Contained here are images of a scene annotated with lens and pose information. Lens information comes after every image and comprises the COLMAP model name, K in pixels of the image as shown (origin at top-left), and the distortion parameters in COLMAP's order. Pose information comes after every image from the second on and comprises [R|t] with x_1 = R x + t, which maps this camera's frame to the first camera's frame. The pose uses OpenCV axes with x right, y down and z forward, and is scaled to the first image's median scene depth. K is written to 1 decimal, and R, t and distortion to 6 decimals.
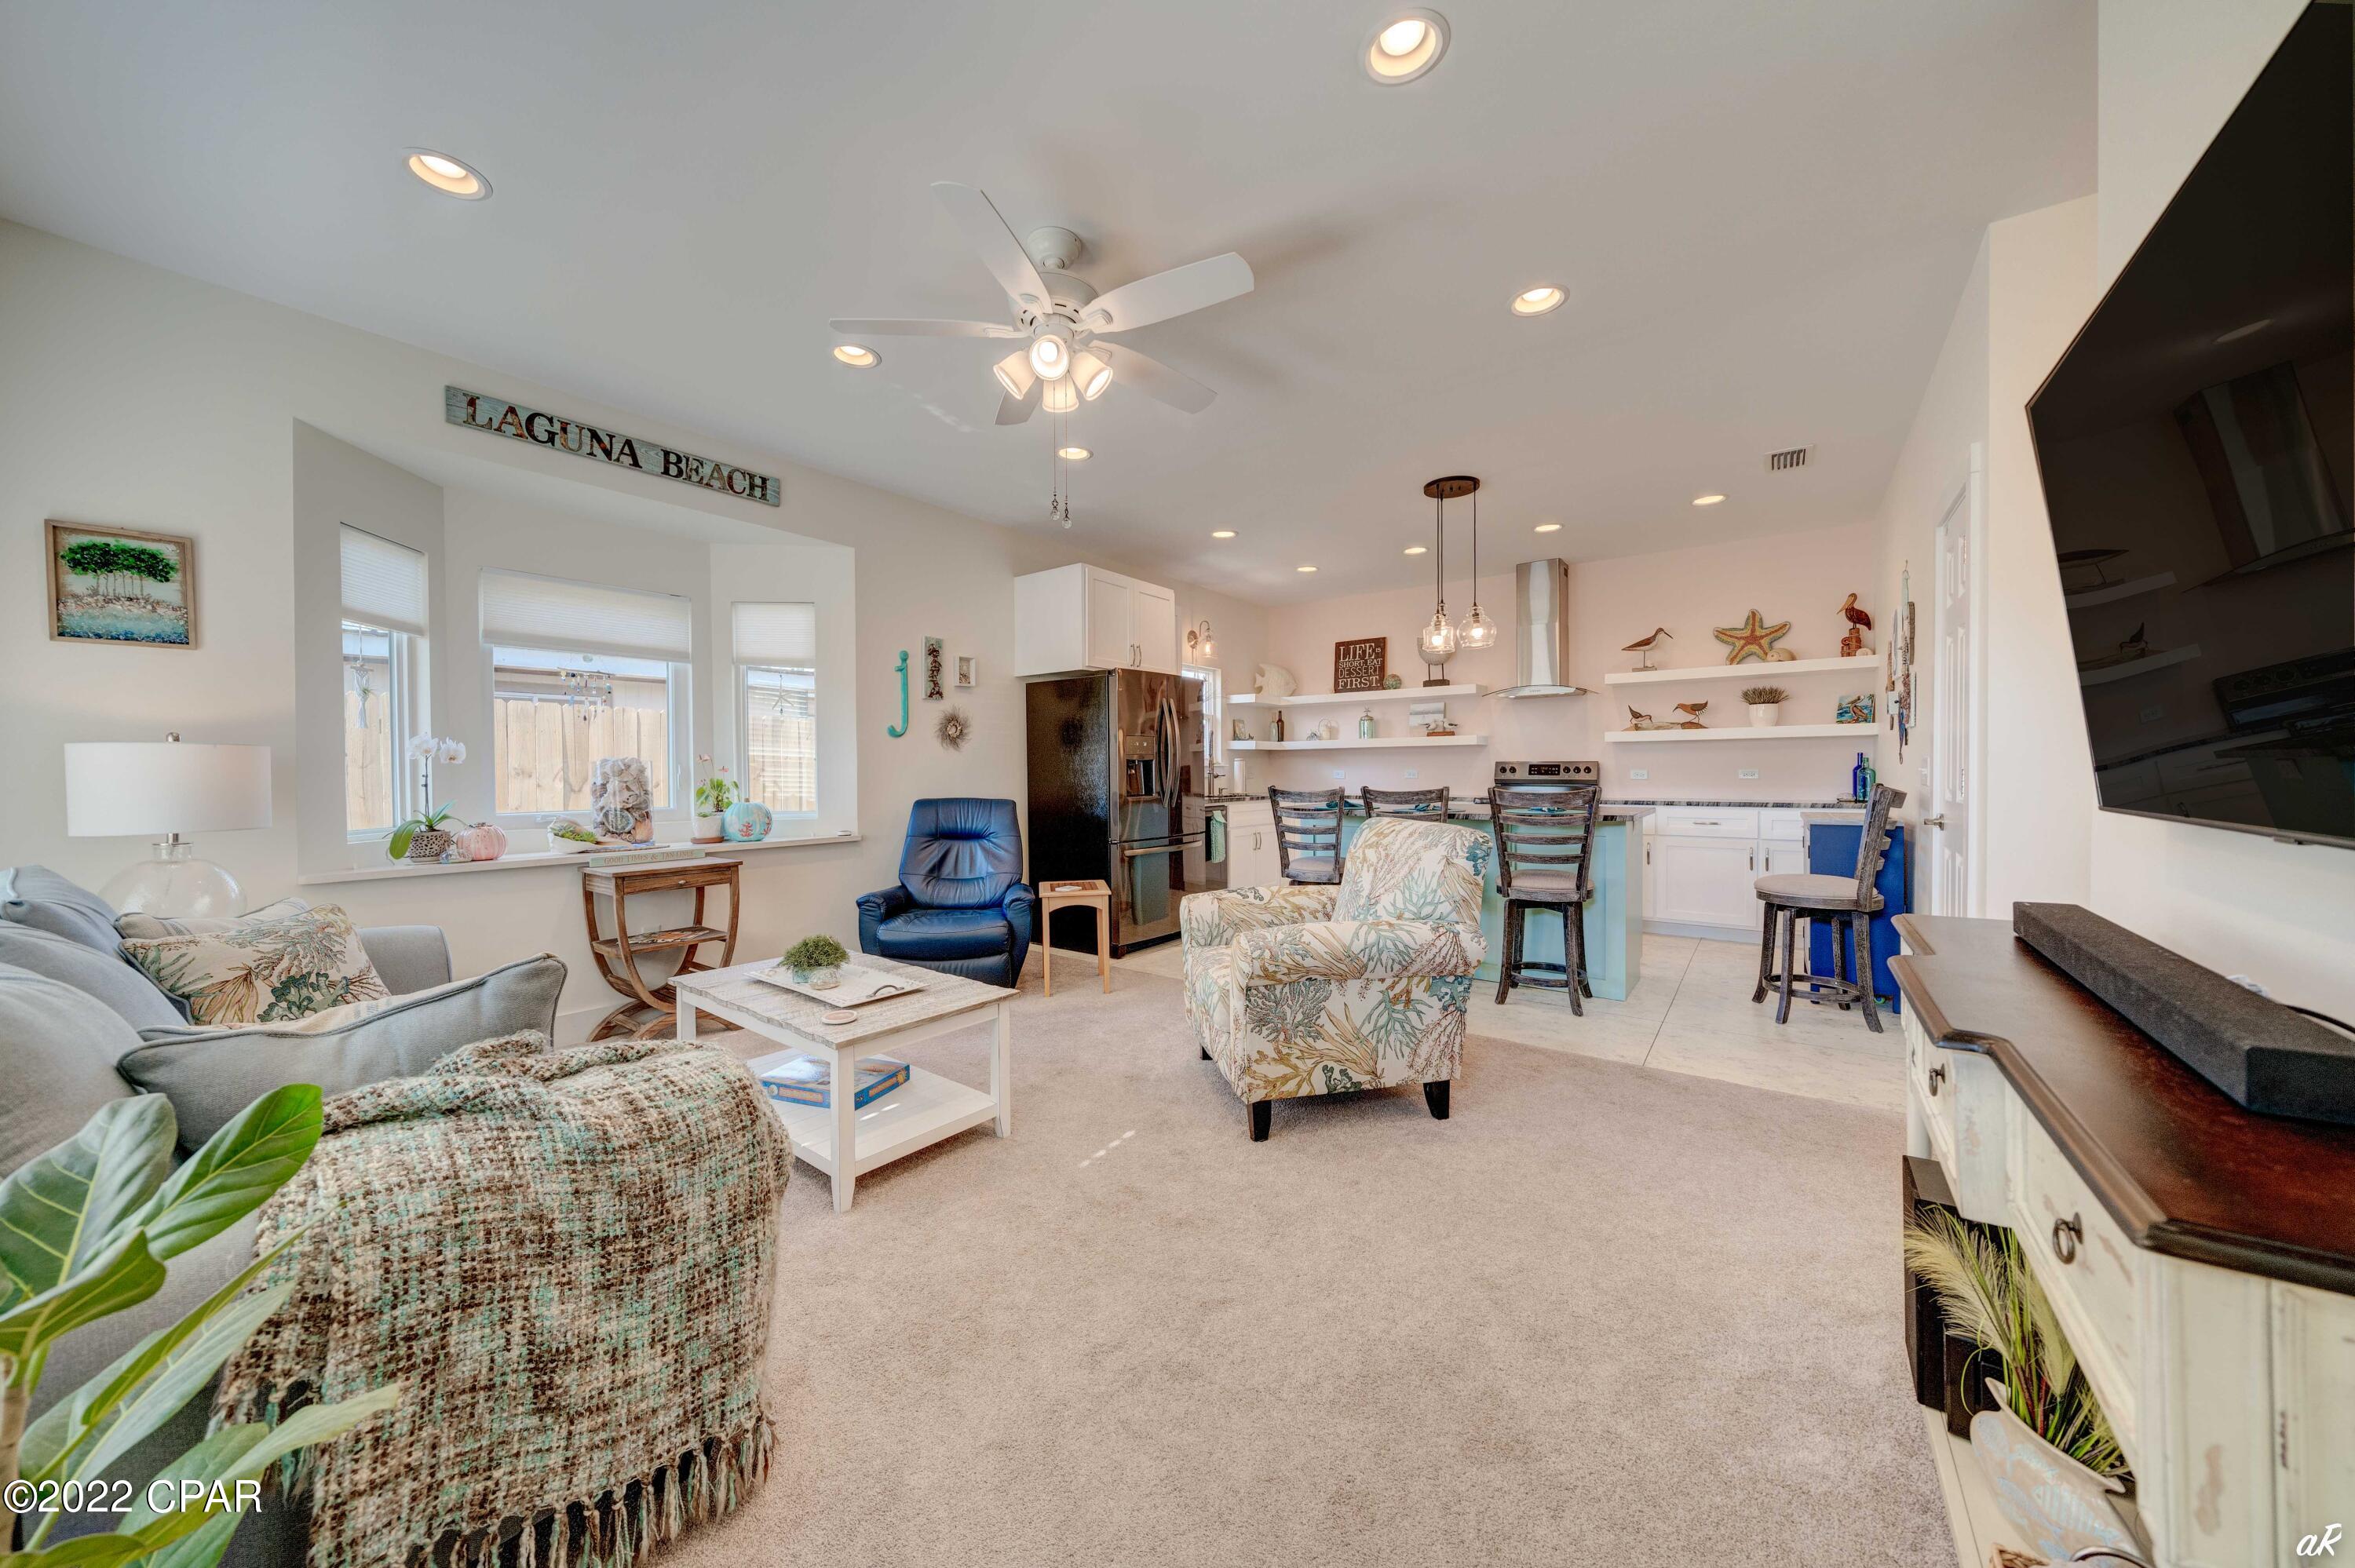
lens RADIAL K [[824.5, 0, 1162.7], [0, 824.5, 787.0], [0, 0, 1]] dist [-0.001292, -0.001629]
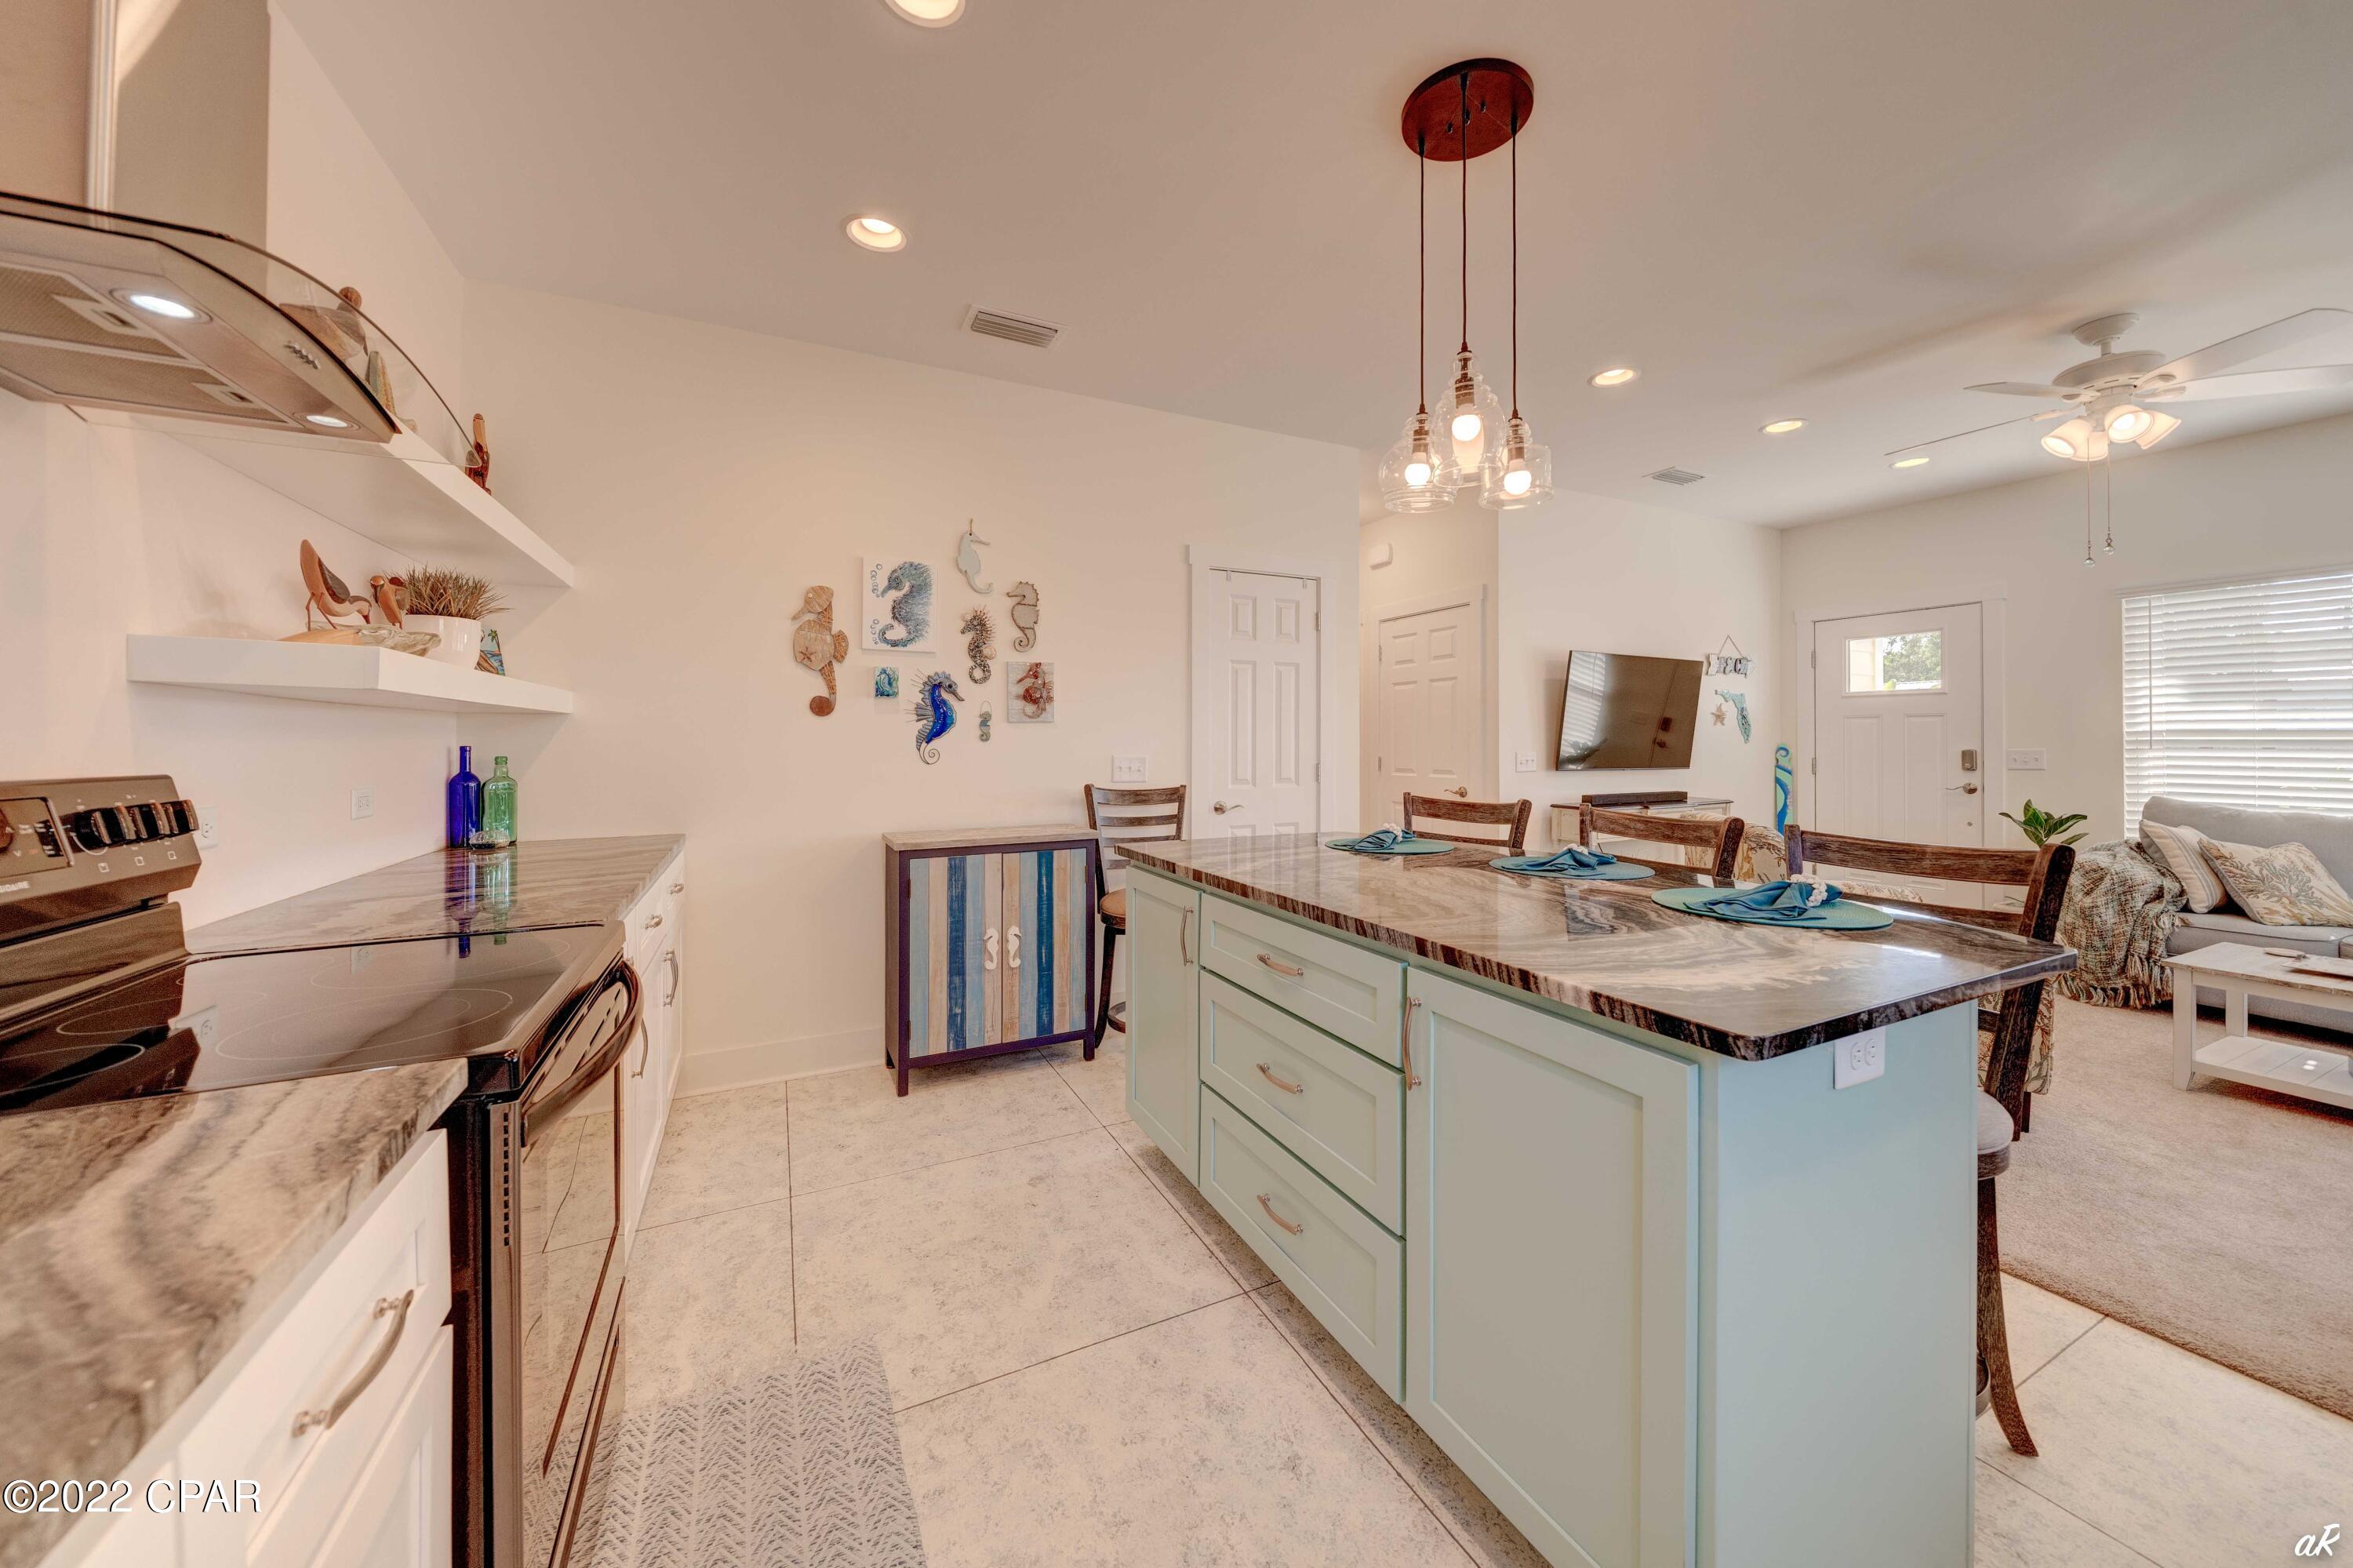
lens RADIAL K [[823.9, 0, 1178.6], [0, 823.9, 735.7], [0, 0, 1]] dist [-0.001292, -0.001629]
pose [[-0.891055, 0.011490, 0.453749, 0.235645], [0.017752, 0.999797, 0.009543, -0.041279], [-0.453547, 0.016558, -0.891078, 1.142668]]
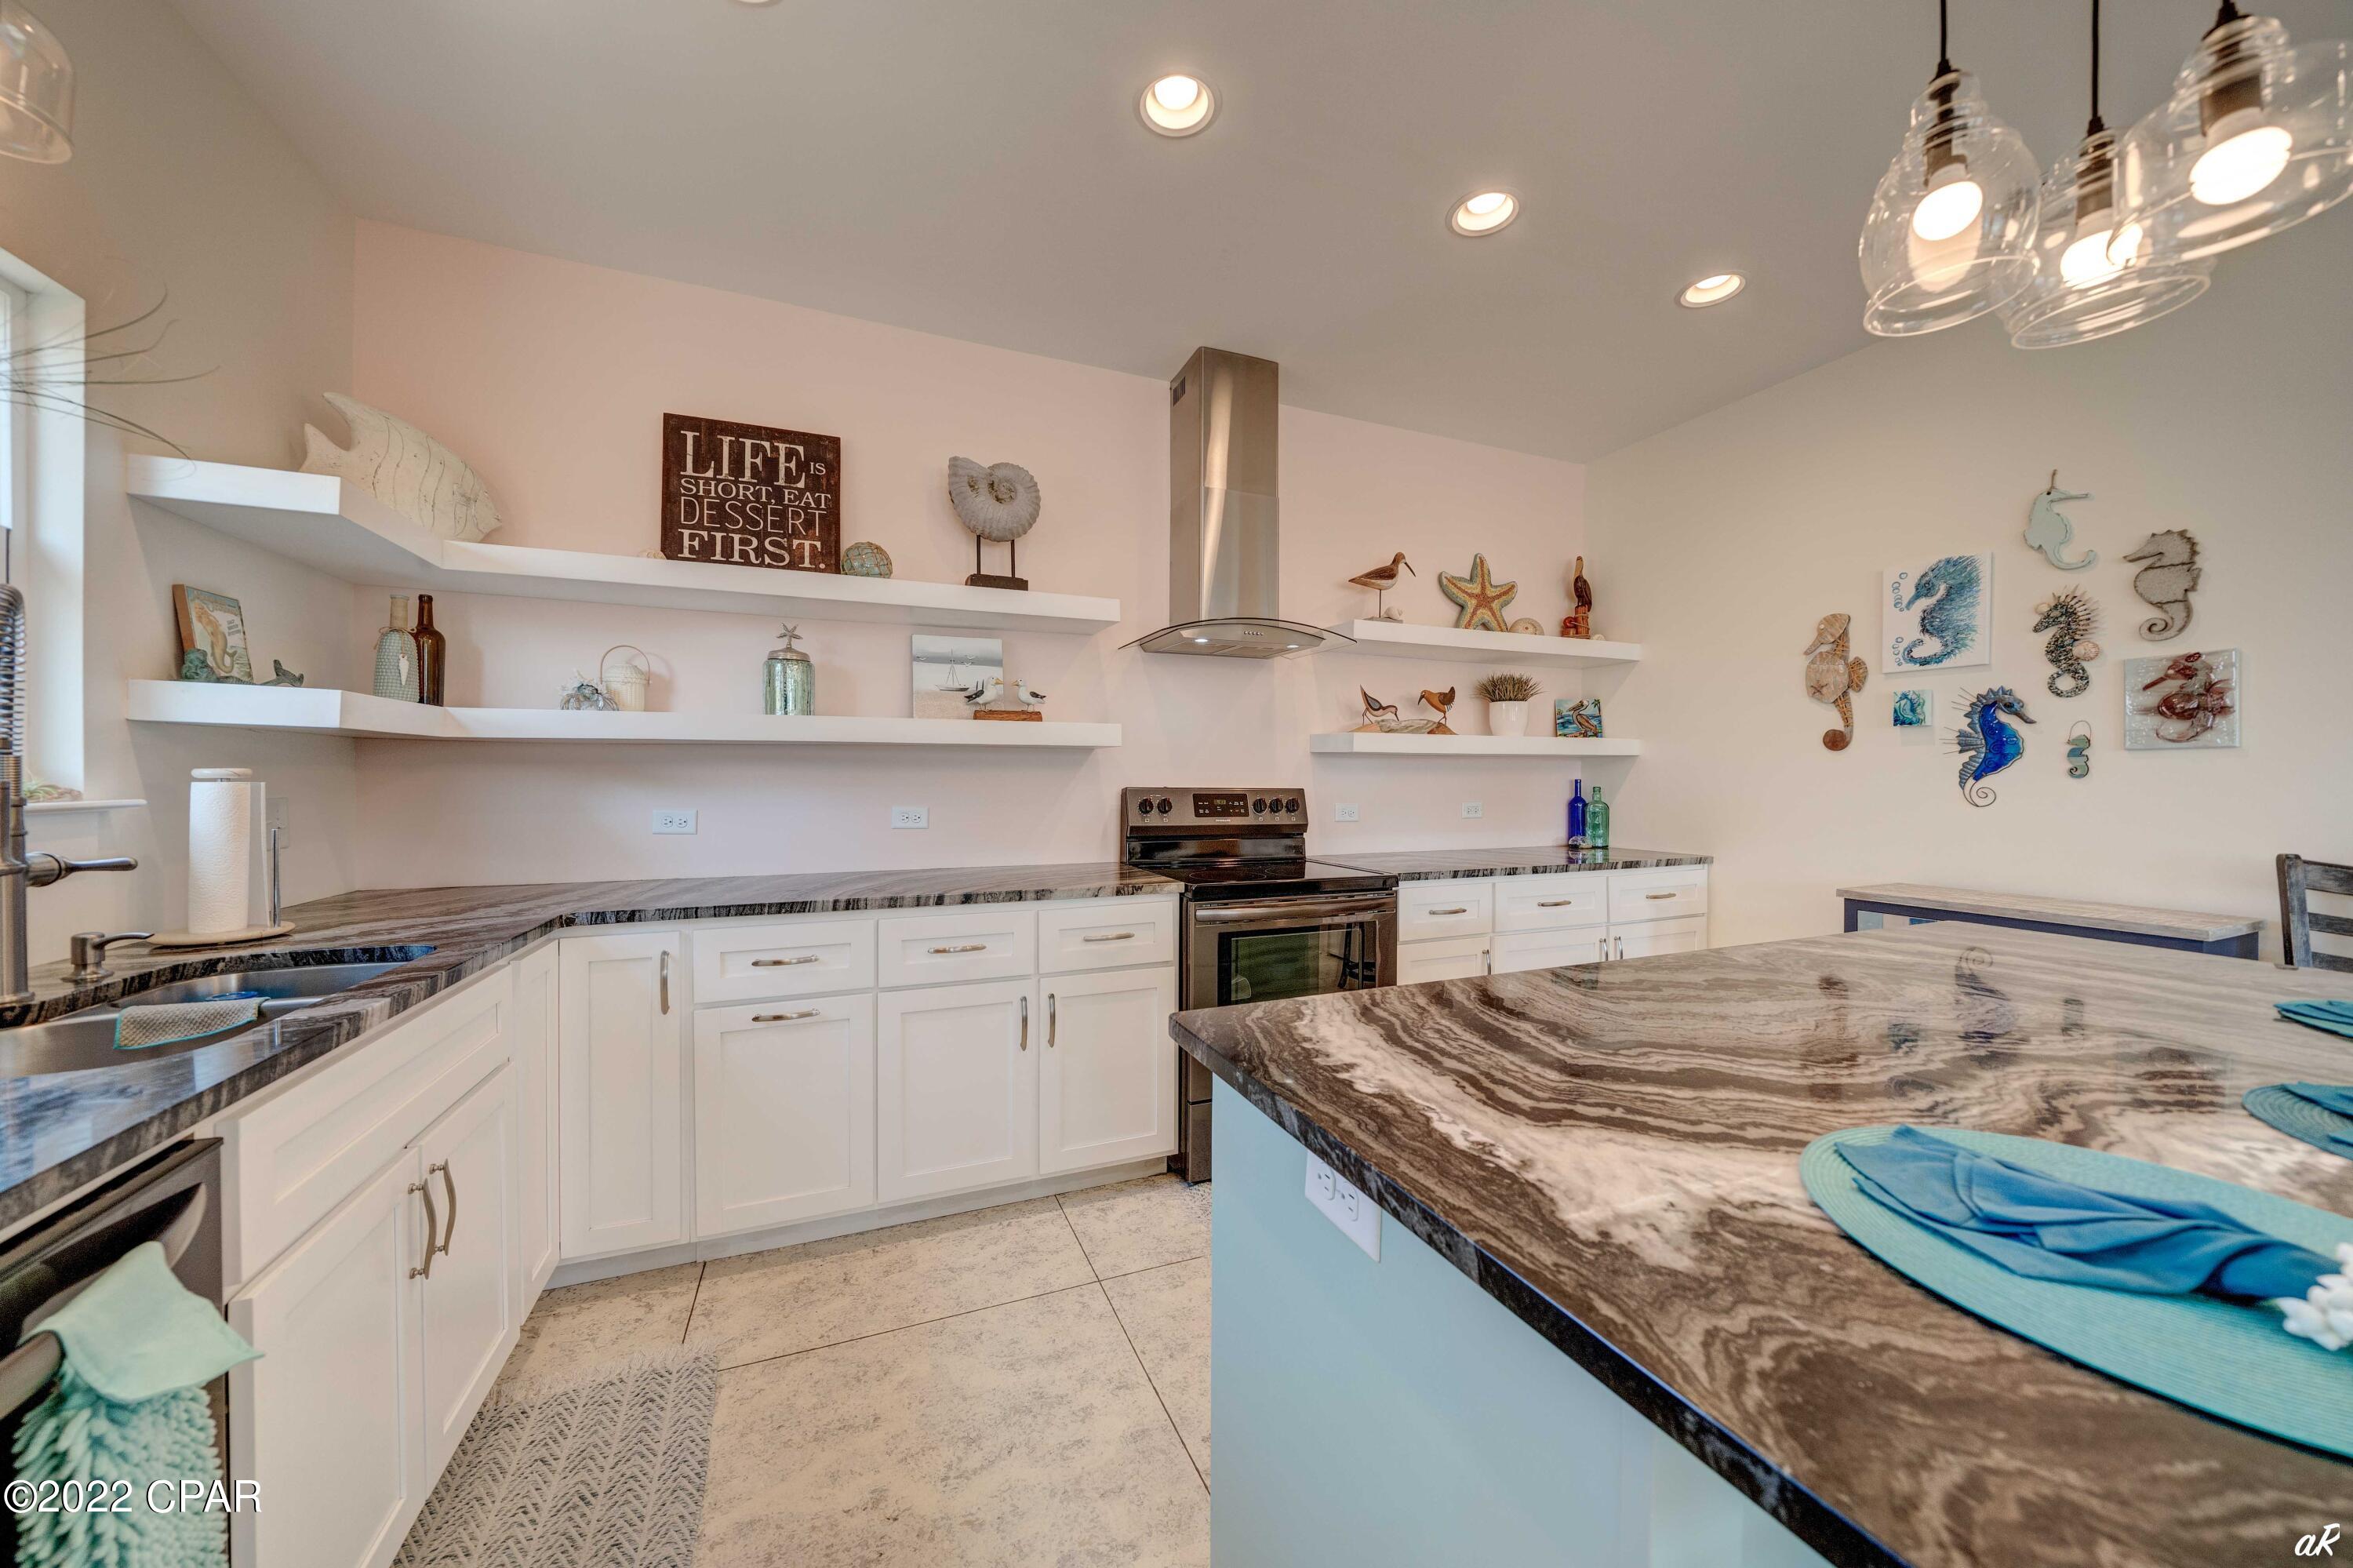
lens RADIAL K [[823.9, 0, 1183.5], [0, 823.9, 777.6], [0, 0, 1]] dist [-0.001292, -0.001629]
pose [[0.504351, 0.008869, 0.863453, 0.045736], [0.010564, 0.999809, -0.016440, -0.032418], [-0.863434, 0.017413, 0.504161, 0.865189]]
